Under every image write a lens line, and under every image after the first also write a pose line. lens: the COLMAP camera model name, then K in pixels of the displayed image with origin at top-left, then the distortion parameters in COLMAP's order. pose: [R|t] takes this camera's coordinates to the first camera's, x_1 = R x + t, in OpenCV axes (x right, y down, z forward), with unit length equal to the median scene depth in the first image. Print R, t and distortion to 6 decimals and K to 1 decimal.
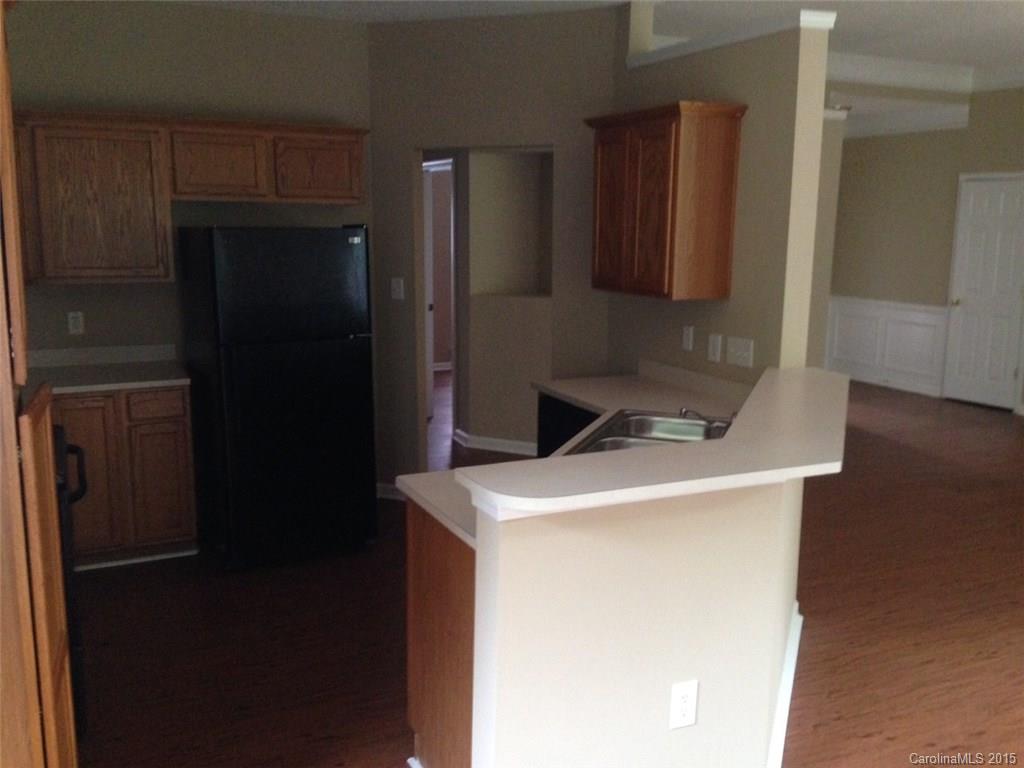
lens RADIAL K [[940.7, 0, 512.5], [0, 940.7, 386.9], [0, 0, 1]] dist [0.138590, -0.150588]
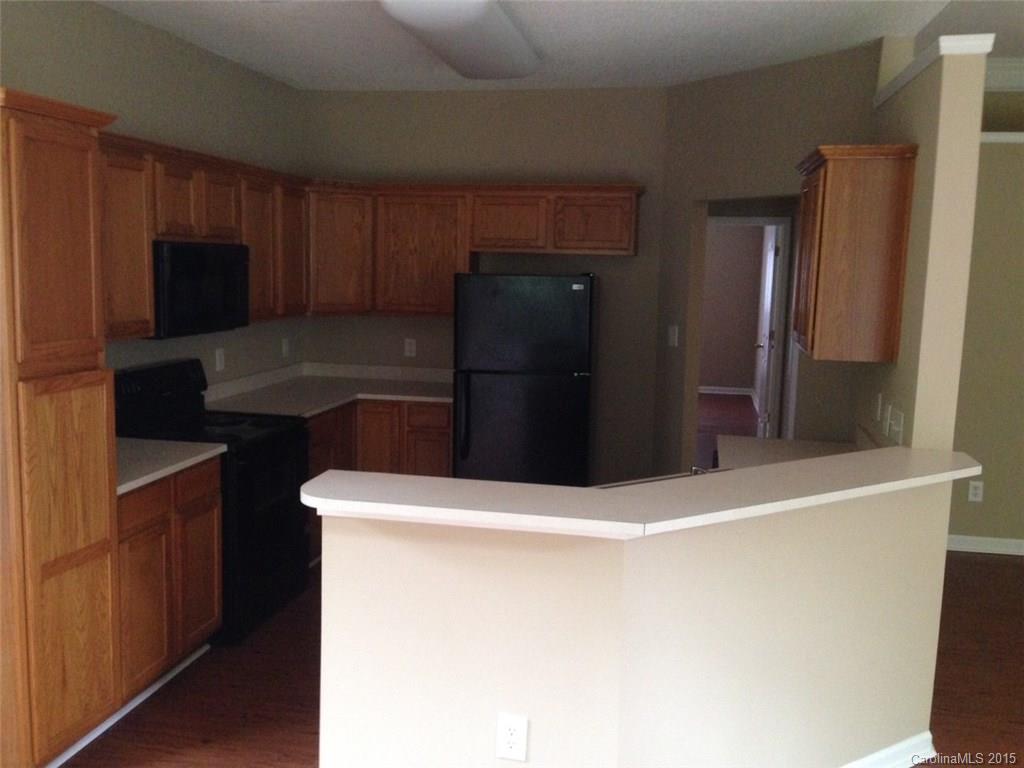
lens RADIAL K [[940.7, 0, 512.5], [0, 940.7, 386.9], [0, 0, 1]] dist [0.138590, -0.150588]
pose [[0.809039, 0.091258, -0.580627, 0.396168], [-0.123049, 0.992280, -0.015498, -0.012996], [0.574730, 0.083984, 0.814022, 0.073320]]
